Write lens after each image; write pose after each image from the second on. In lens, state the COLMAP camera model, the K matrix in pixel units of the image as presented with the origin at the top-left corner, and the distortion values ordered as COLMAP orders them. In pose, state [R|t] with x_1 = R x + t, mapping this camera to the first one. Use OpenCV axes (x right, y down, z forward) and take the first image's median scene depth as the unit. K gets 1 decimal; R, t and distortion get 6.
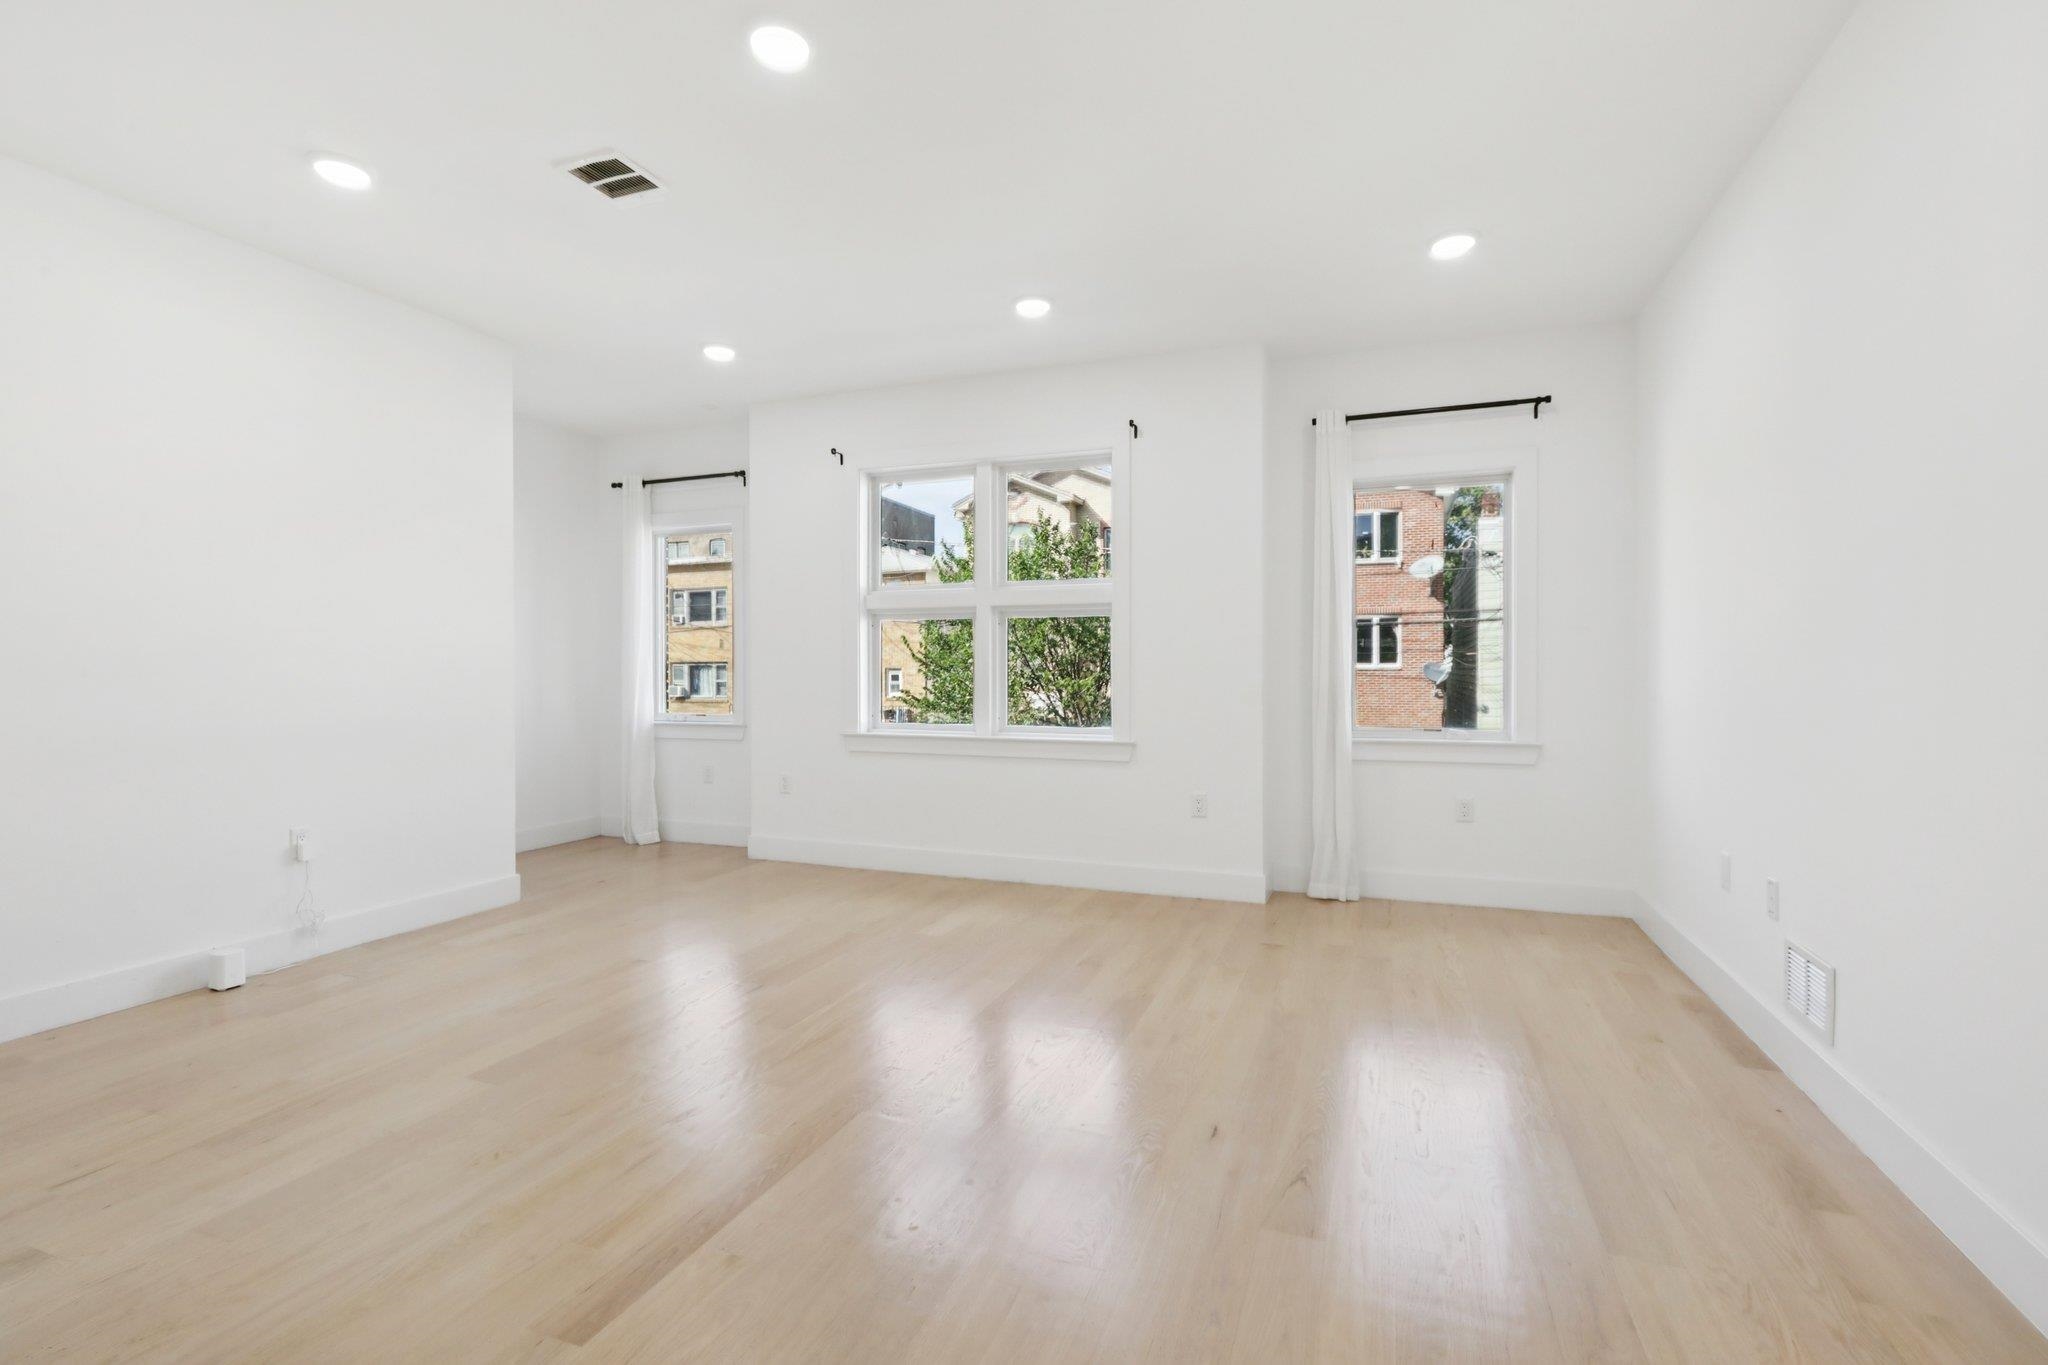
lens RADIAL K [[943.2, 0, 1009.3], [0, 943.2, 672.9], [0, 0, 1]] dist [-0.002024, 0.002555]
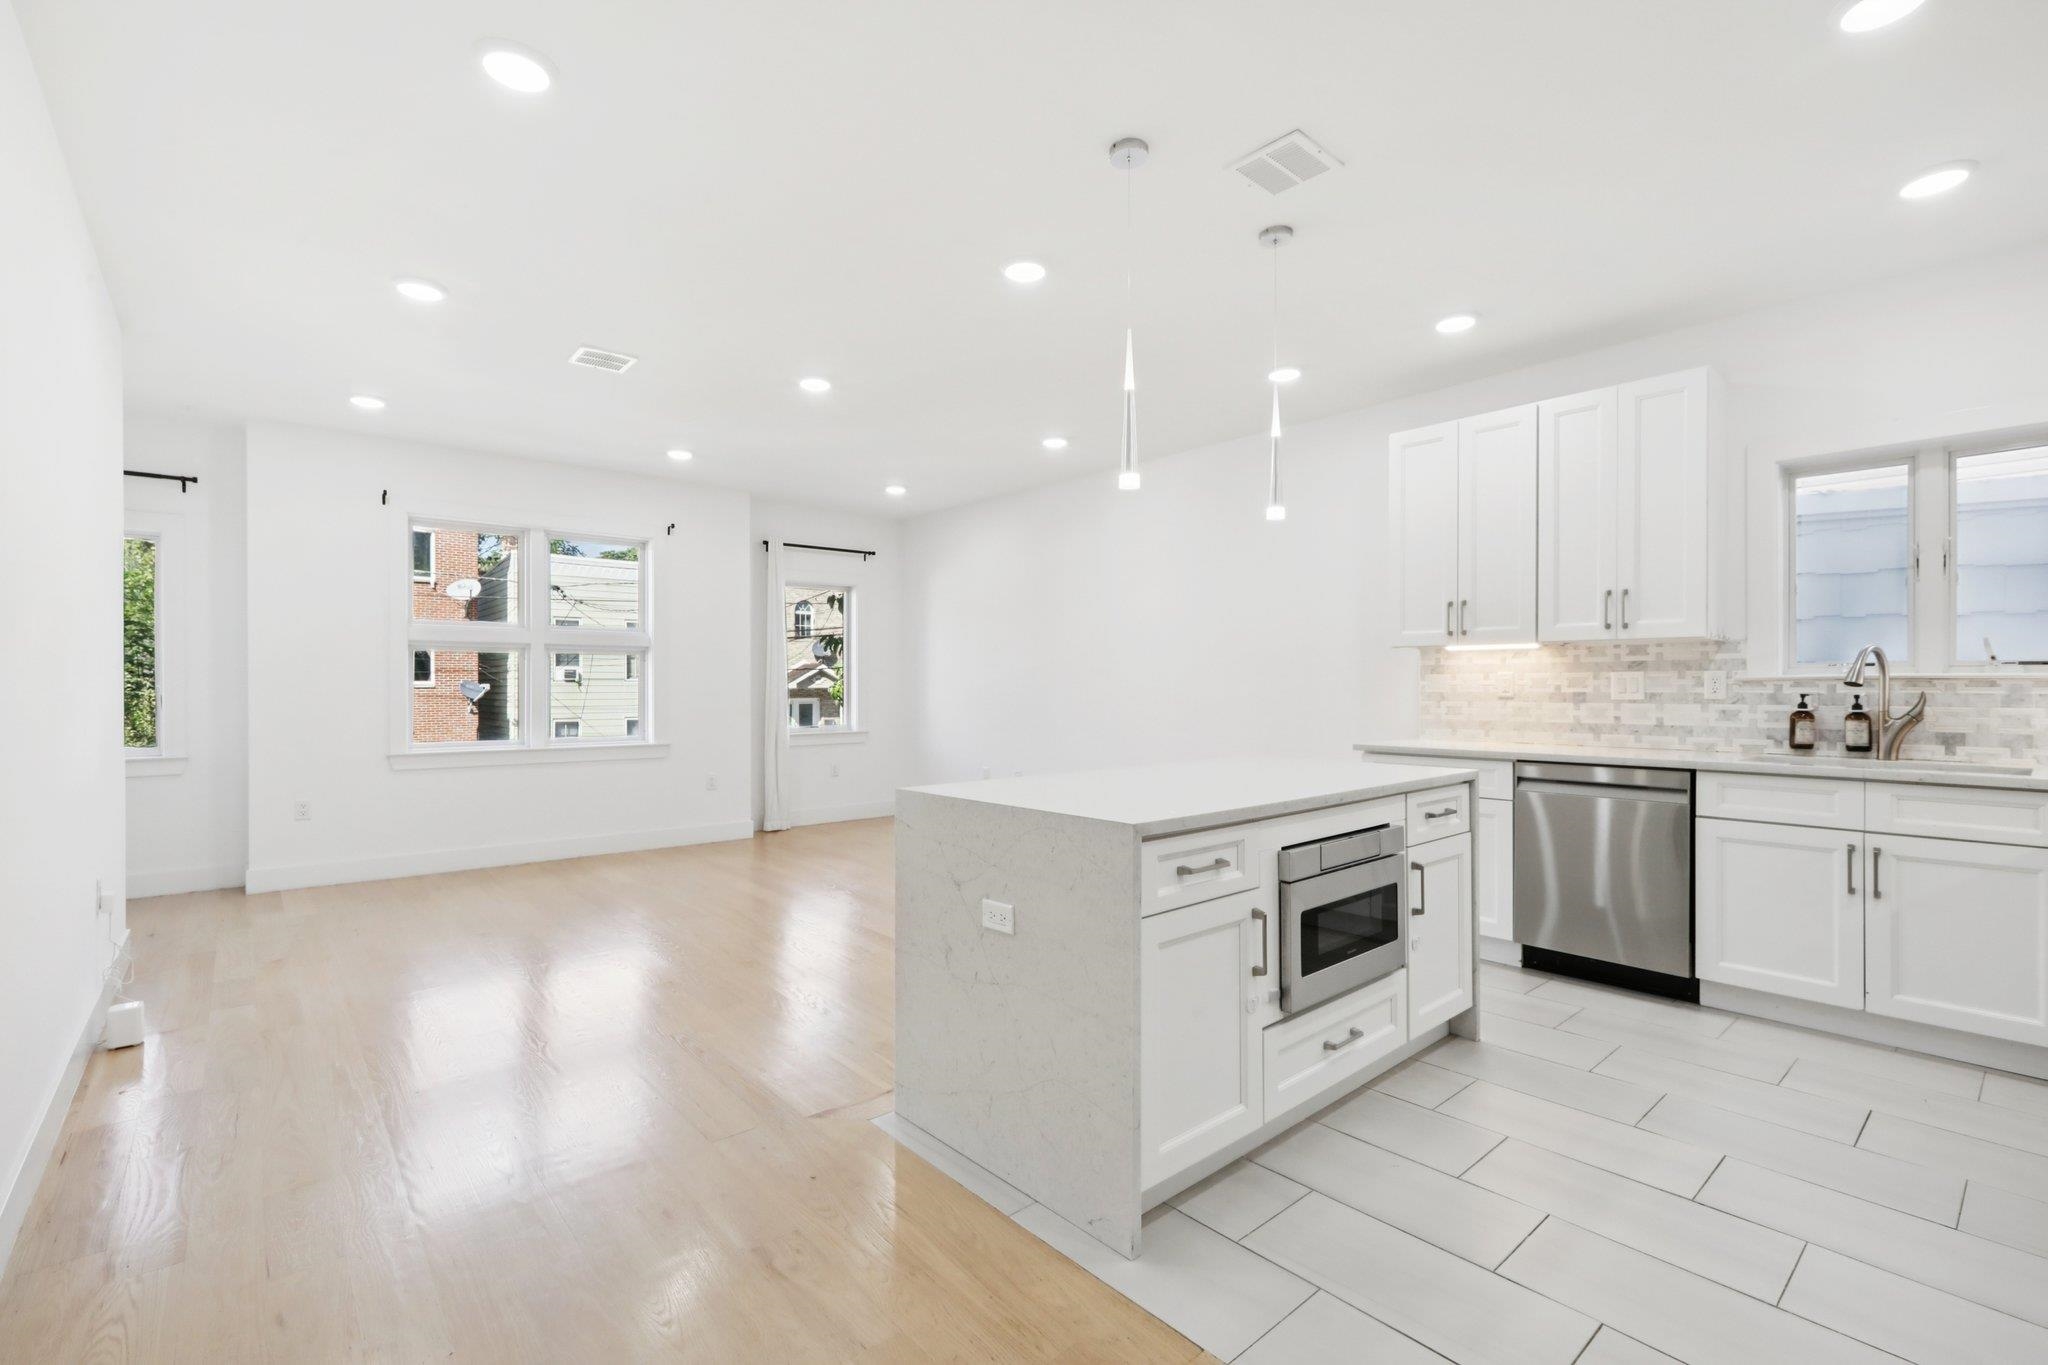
lens RADIAL K [[943.2, 0, 1029.4], [0, 943.2, 692.1], [0, 0, 1]] dist [-0.002024, 0.002555]
pose [[0.451863, -0.003548, 0.892080, -0.763956], [-0.000186, 0.999992, 0.004072, -0.010225], [-0.892087, -0.002006, 0.451859, -0.127073]]
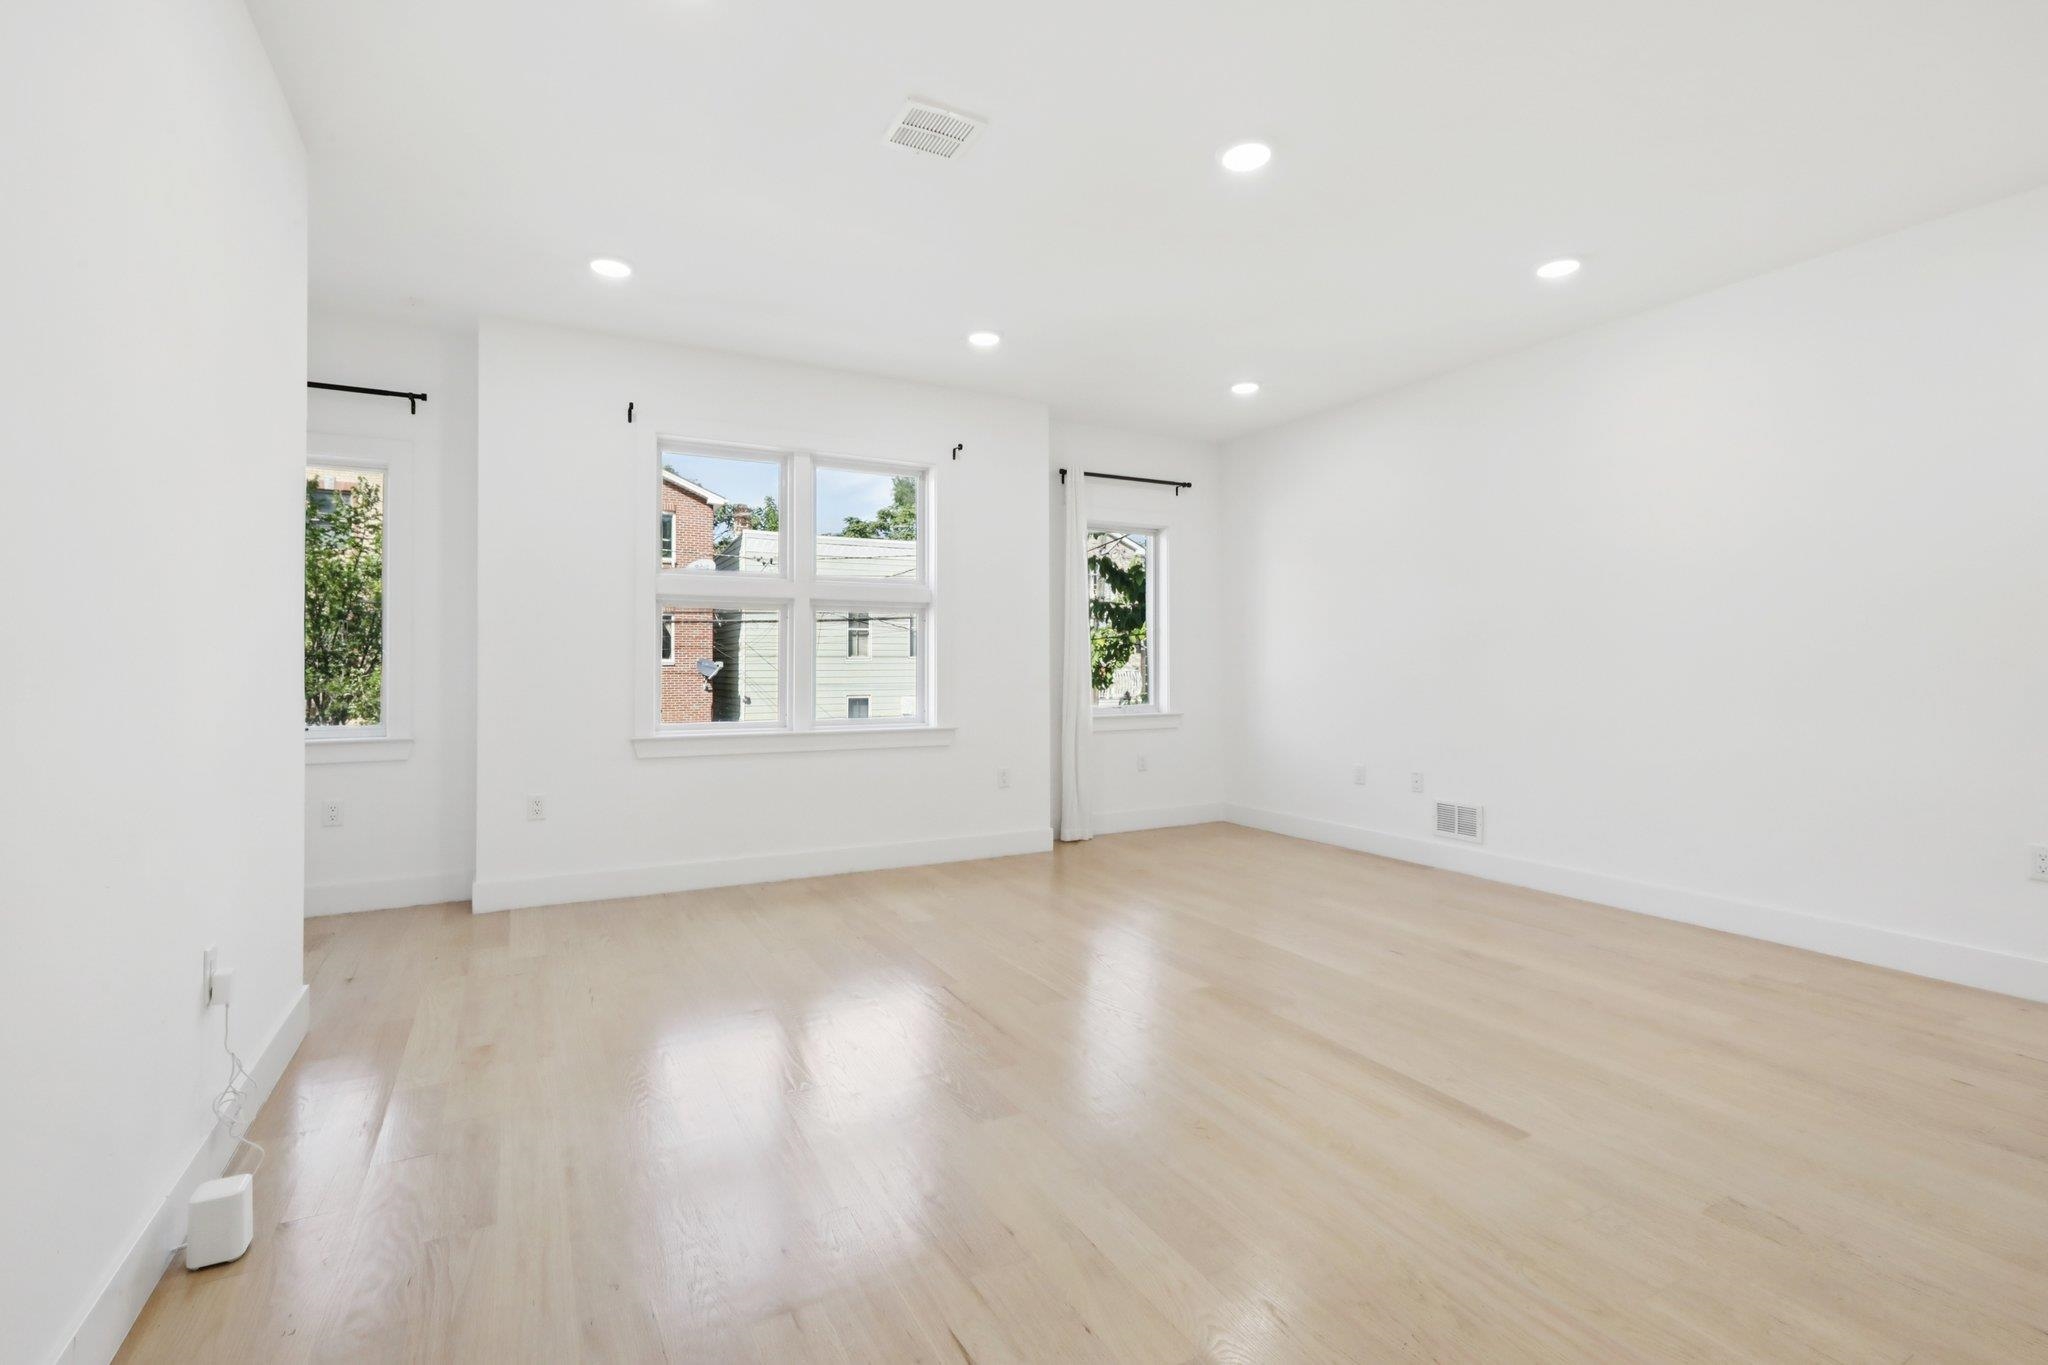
lens RADIAL K [[943.2, 0, 1004.0], [0, 943.2, 657.1], [0, 0, 1]] dist [-0.002024, 0.002555]
pose [[0.638521, 0.009625, 0.769544, -0.584740], [0.000052, 0.999921, -0.012549, 0.002672], [-0.769604, 0.008053, 0.638471, 0.195185]]
